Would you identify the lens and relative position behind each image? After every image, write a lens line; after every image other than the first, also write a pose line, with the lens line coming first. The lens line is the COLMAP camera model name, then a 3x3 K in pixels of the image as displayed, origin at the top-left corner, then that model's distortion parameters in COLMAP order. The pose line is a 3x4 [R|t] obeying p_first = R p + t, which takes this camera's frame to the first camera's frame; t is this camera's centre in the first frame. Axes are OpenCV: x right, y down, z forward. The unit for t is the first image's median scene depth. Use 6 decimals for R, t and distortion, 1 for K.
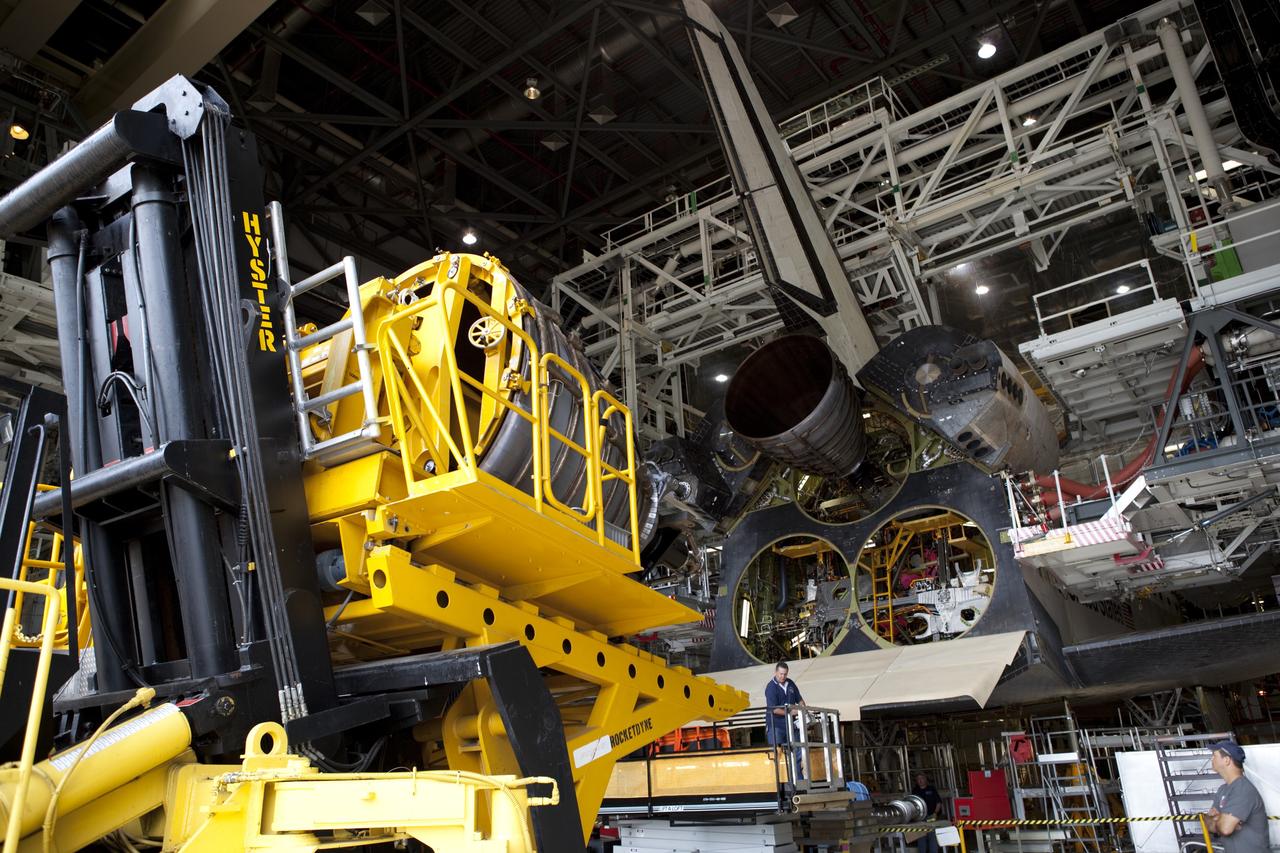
lens RADIAL K [[916.3, 0, 631.6], [0, 916.3, 421.7], [0, 0, 1]] dist [-0.086607, 0.026413]
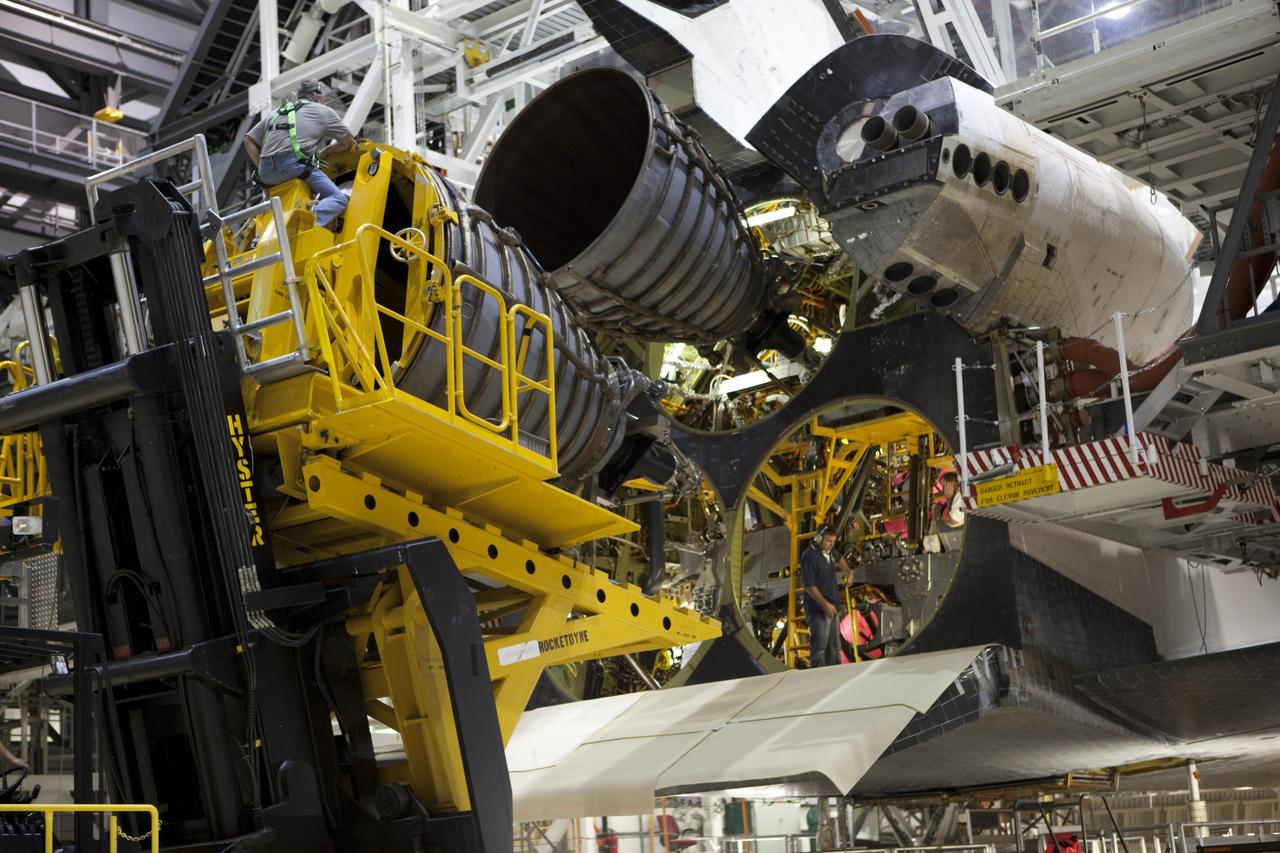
lens RADIAL K [[2031.5, 0, 640.3], [0, 2031.5, 421.1], [0, 0, 1]] dist [0.056826, 0.000000]
pose [[0.998909, -0.031527, -0.034441, 0.207181], [0.036280, 0.988397, 0.147493, -0.059918], [0.029391, -0.148582, 0.988463, -0.124972]]
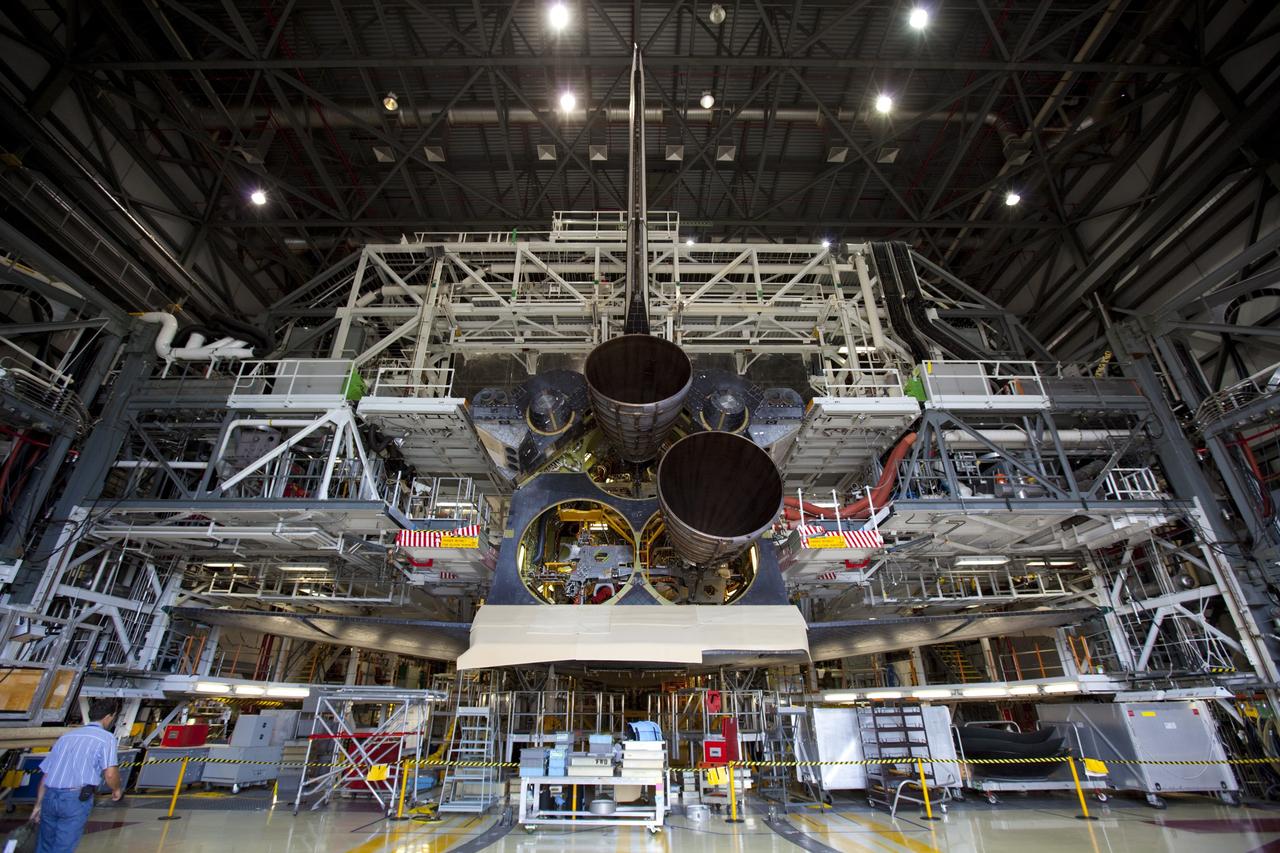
lens RADIAL K [[573.2, 0, 634.9], [0, 573.2, 416.5], [0, 0, 1]] dist [-0.037924, 0.001500]
pose [[0.787078, 0.318521, 0.528254, -0.187922], [-0.258371, 0.947859, -0.186567, 0.137920], [-0.560136, 0.010357, 0.828336, 0.330609]]
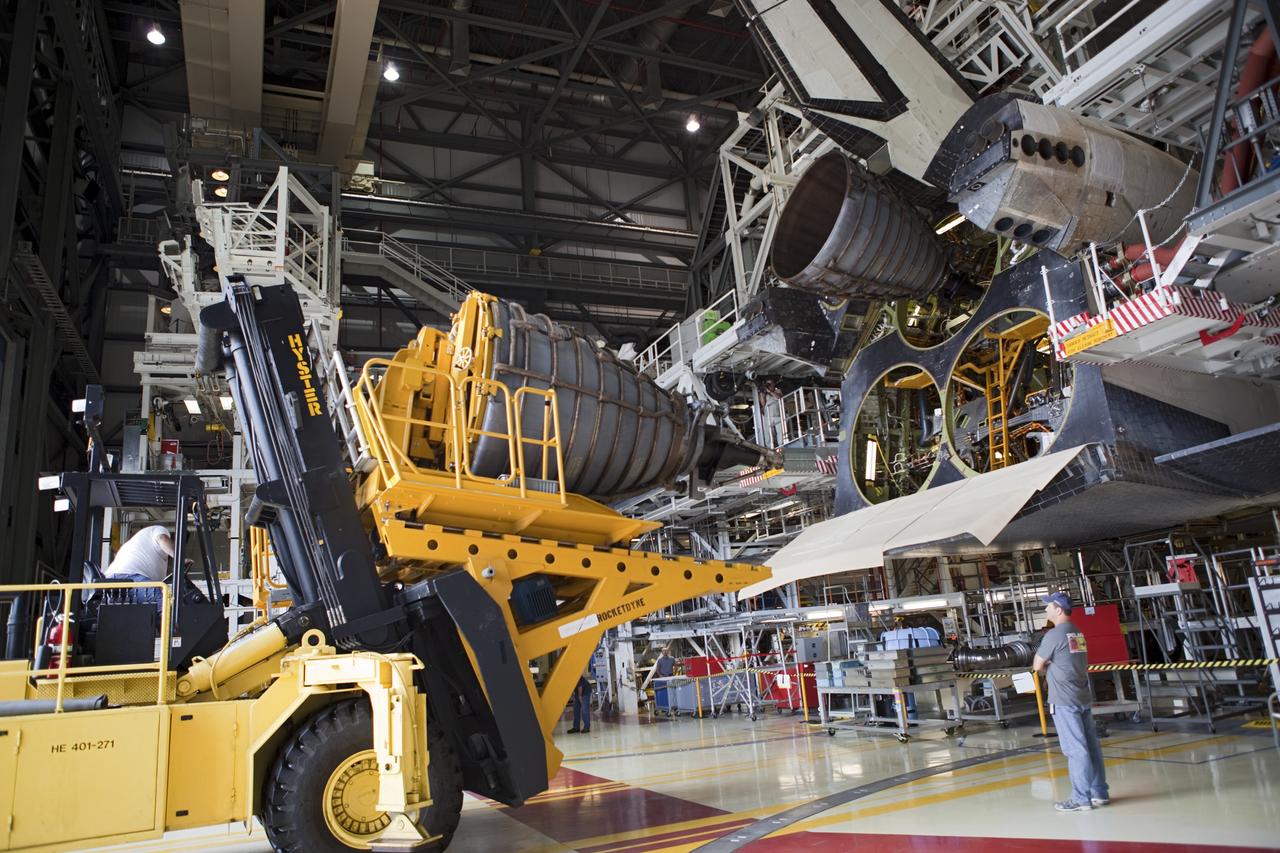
lens RADIAL K [[862.6, 0, 641.5], [0, 862.6, 420.3], [0, 0, 1]] dist [-0.094983, 0.052170]
pose [[0.878877, -0.157282, -0.450376, 0.317587], [0.223861, 0.969659, 0.098222, 0.032448], [0.421263, -0.187146, 0.887420, 0.106591]]
